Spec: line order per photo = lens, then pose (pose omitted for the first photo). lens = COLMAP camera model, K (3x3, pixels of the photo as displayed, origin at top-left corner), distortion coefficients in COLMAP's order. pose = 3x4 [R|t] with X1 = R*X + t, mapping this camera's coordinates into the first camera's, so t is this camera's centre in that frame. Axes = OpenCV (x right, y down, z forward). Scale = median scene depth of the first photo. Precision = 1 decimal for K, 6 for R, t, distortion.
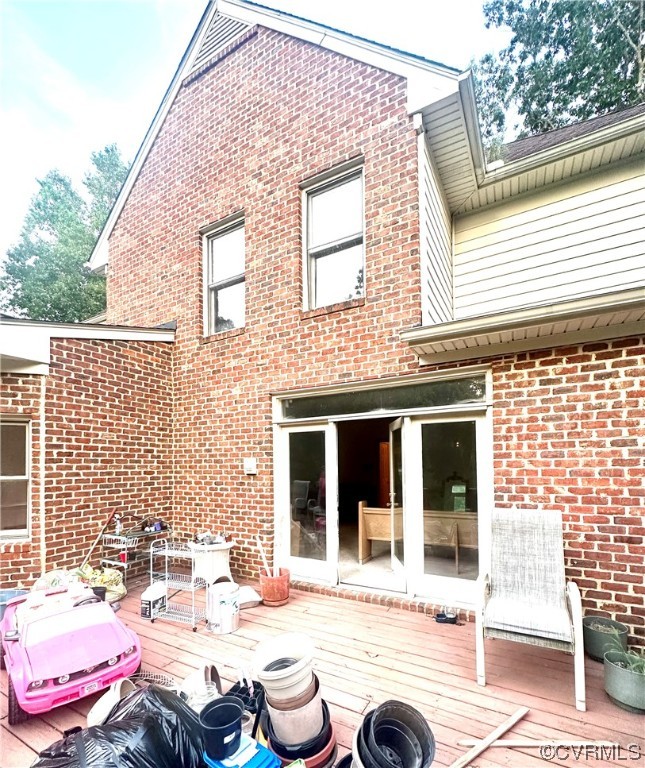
lens RADIAL K [[363.5, 0, 328.2], [0, 363.5, 455.9], [0, 0, 1]] dist [-0.005258, 0.003576]
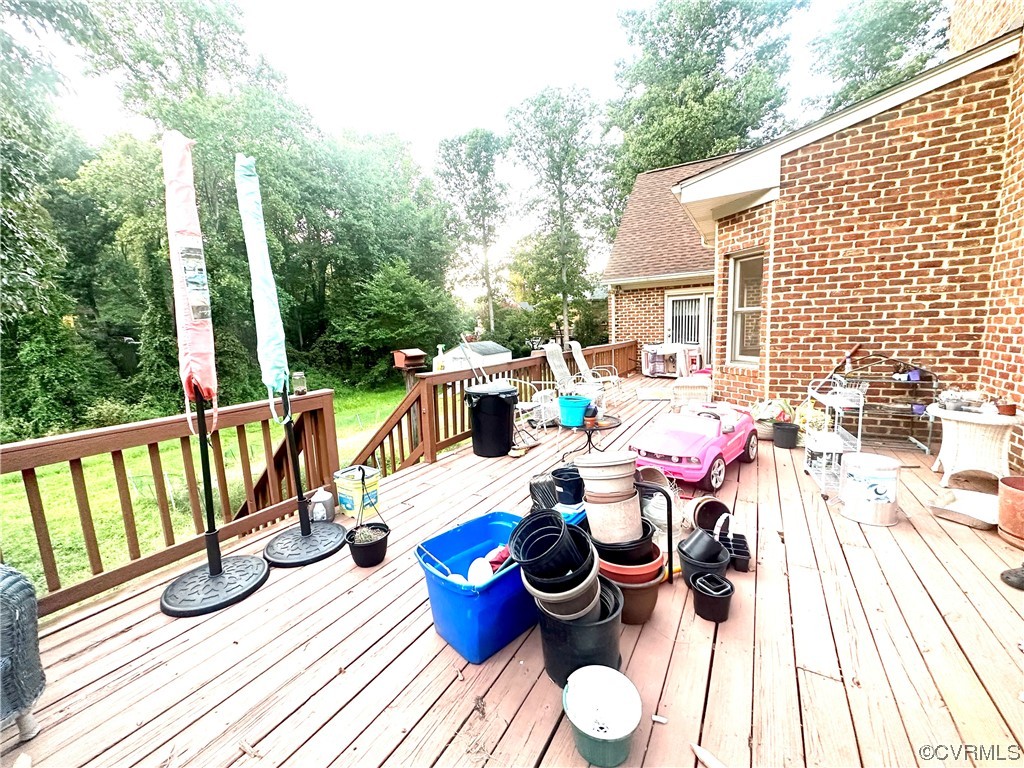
lens RADIAL K [[408.8, 0, 509.5], [0, 408.8, 384.1], [0, 0, 1]] dist [-0.001814, 0.000727]
pose [[-0.039797, 0.147823, -0.988213, 0.361384], [0.058474, 0.987646, 0.145383, 0.057375], [0.997495, -0.051999, -0.047949, 0.289229]]
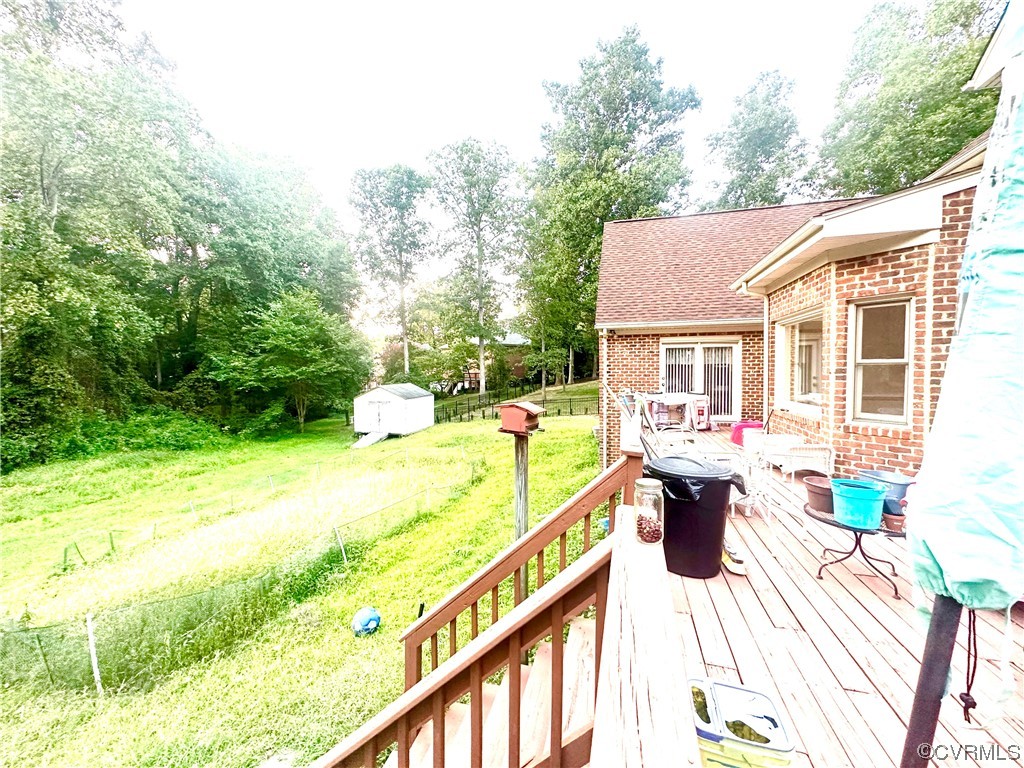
lens RADIAL K [[408.8, 0, 511.2], [0, 408.8, 383.7], [0, 0, 1]] dist [-0.001814, 0.000727]
pose [[0.225165, 0.045263, -0.973269, -0.035005], [0.023425, 0.998380, 0.051850, 0.037244], [0.974039, -0.034474, 0.223740, -0.202966]]
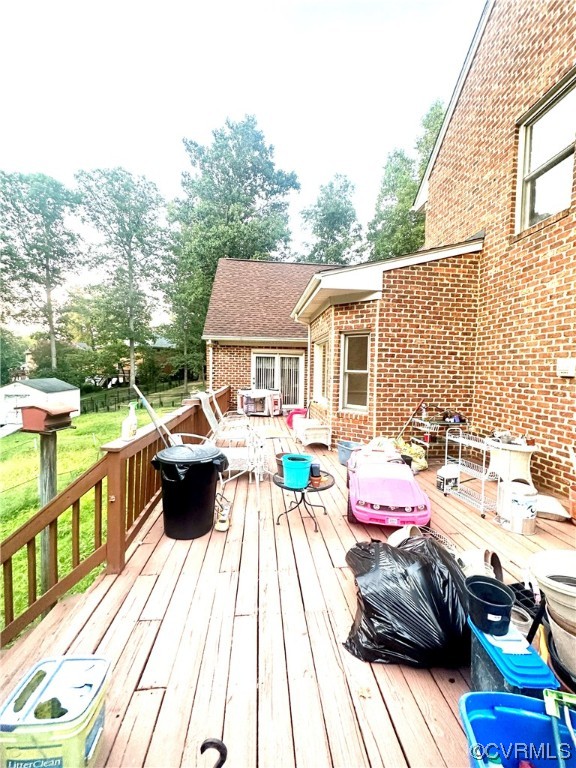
lens RADIAL K [[306.6, 0, 289.1], [0, 306.6, 384.3], [0, 0, 1]] dist [-0.001814, 0.000727]
pose [[0.566099, 0.062437, -0.821969, 0.020402], [-0.009075, 0.997539, 0.069523, 0.024830], [0.824287, -0.031898, 0.565273, 0.022607]]
